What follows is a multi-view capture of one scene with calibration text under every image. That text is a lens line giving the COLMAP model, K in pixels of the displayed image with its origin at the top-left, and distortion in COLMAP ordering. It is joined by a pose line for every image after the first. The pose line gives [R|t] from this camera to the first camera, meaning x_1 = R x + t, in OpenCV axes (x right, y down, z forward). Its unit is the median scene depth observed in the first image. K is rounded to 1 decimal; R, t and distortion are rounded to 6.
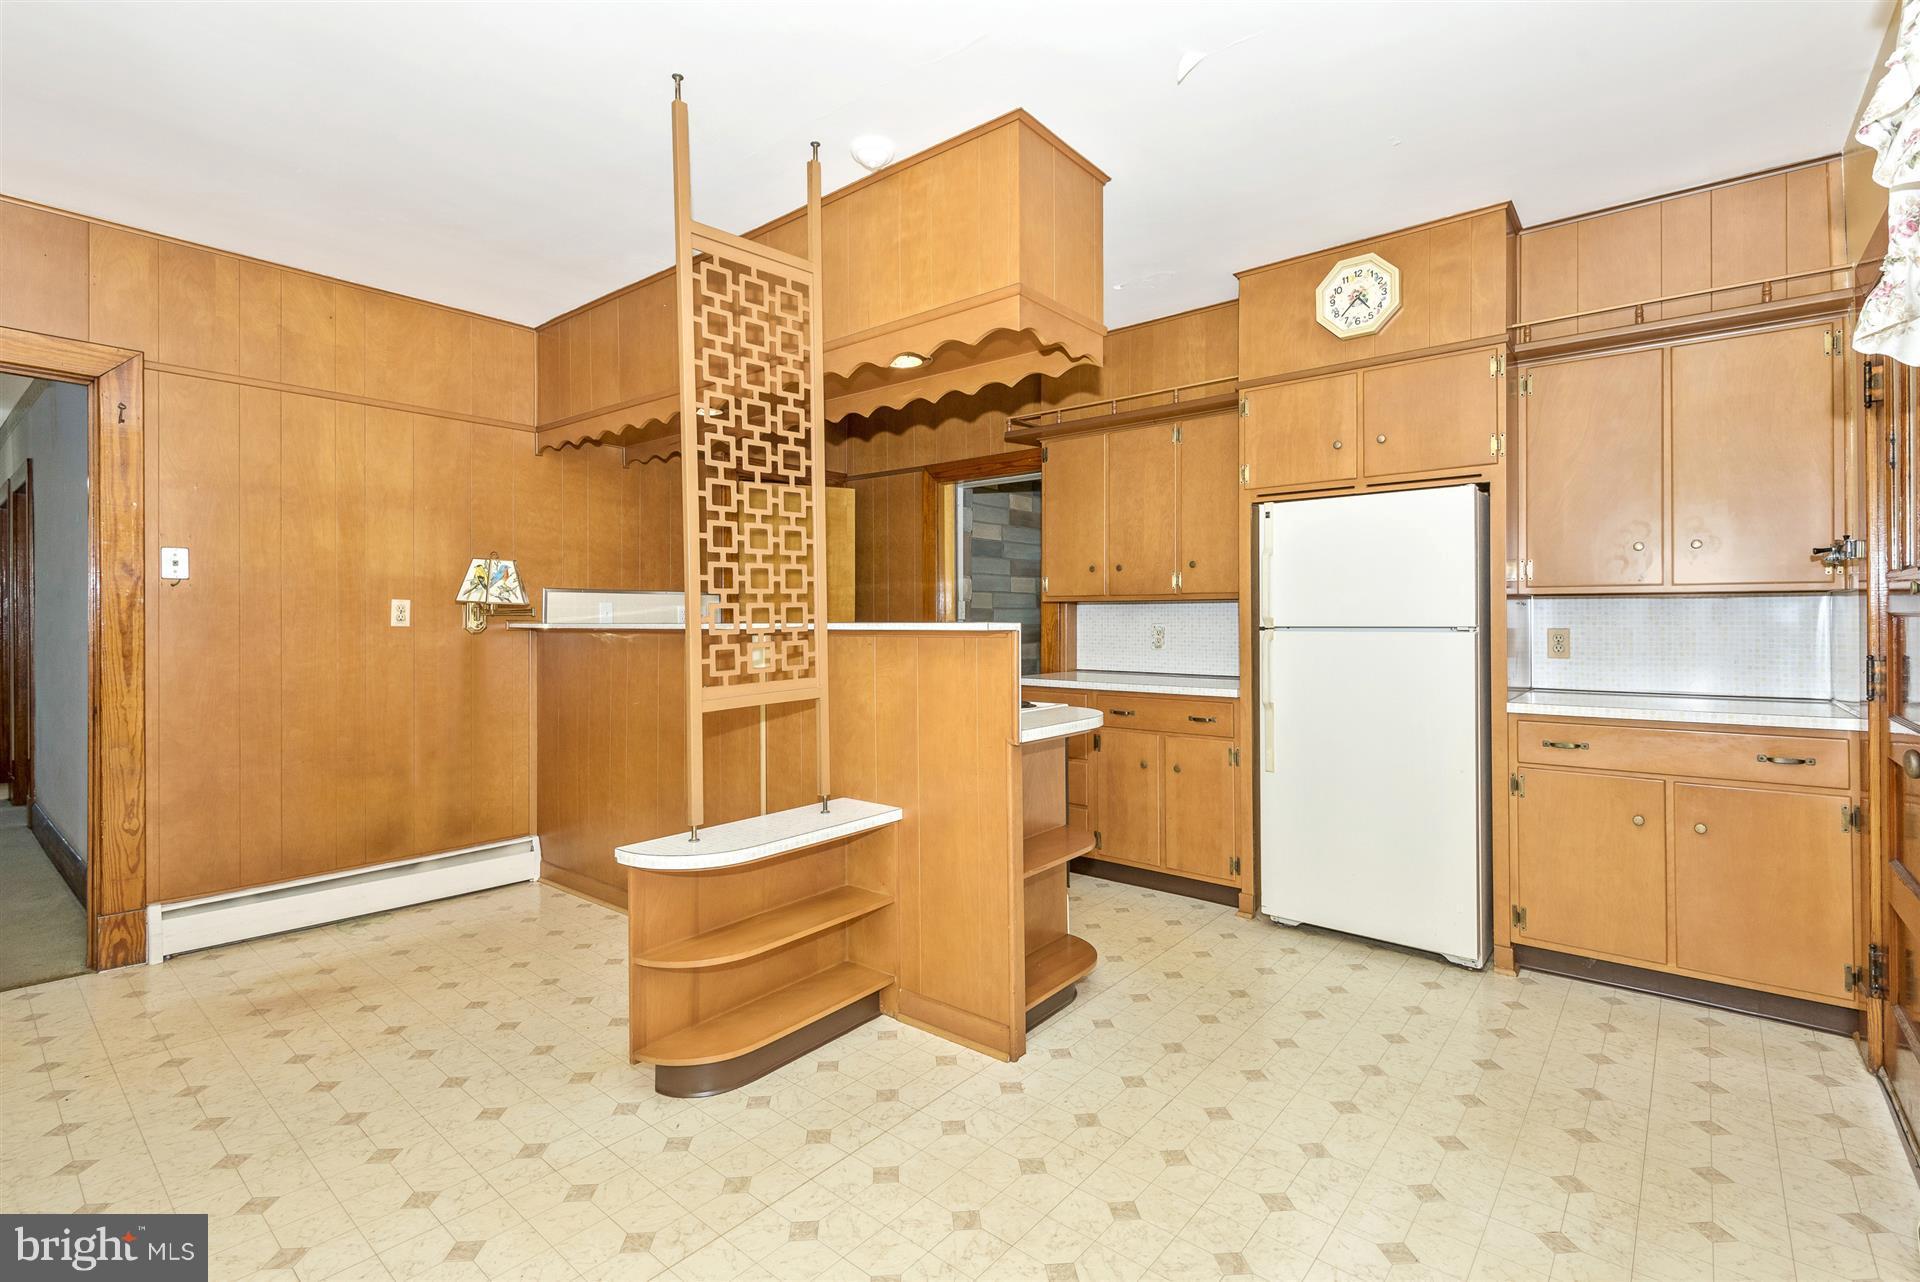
lens RADIAL K [[875.9, 0, 966.8], [0, 875.9, 628.0], [0, 0, 1]] dist [0.026201, -0.016014]
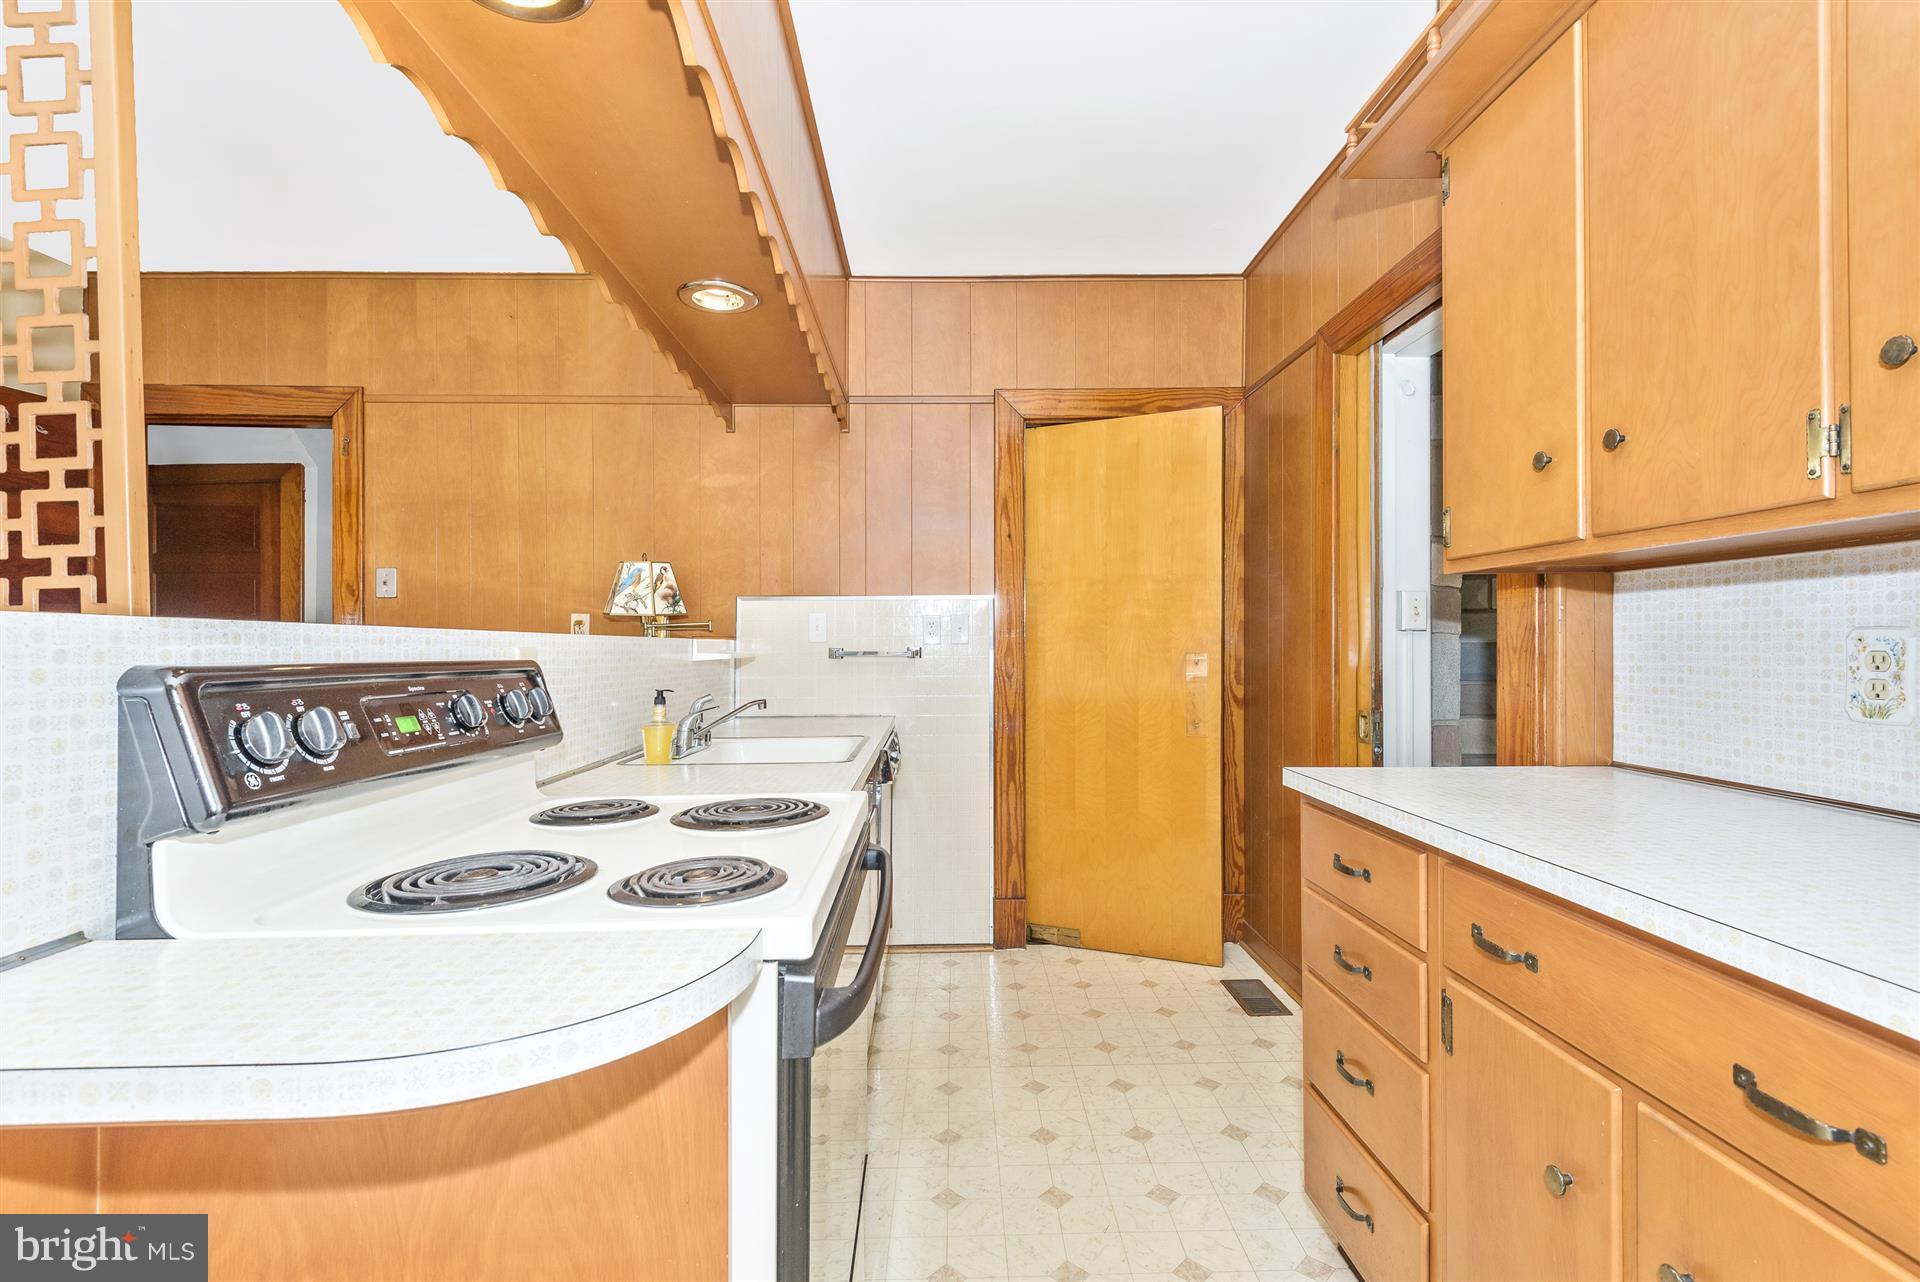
lens RADIAL K [[875.9, 0, 951.0], [0, 875.9, 646.4], [0, 0, 1]] dist [0.026201, -0.016014]
pose [[0.642038, -0.000543, -0.766673, 0.305509], [-0.004205, 0.999982, -0.004230, 0.003515], [0.766661, 0.005940, 0.642024, 0.755353]]
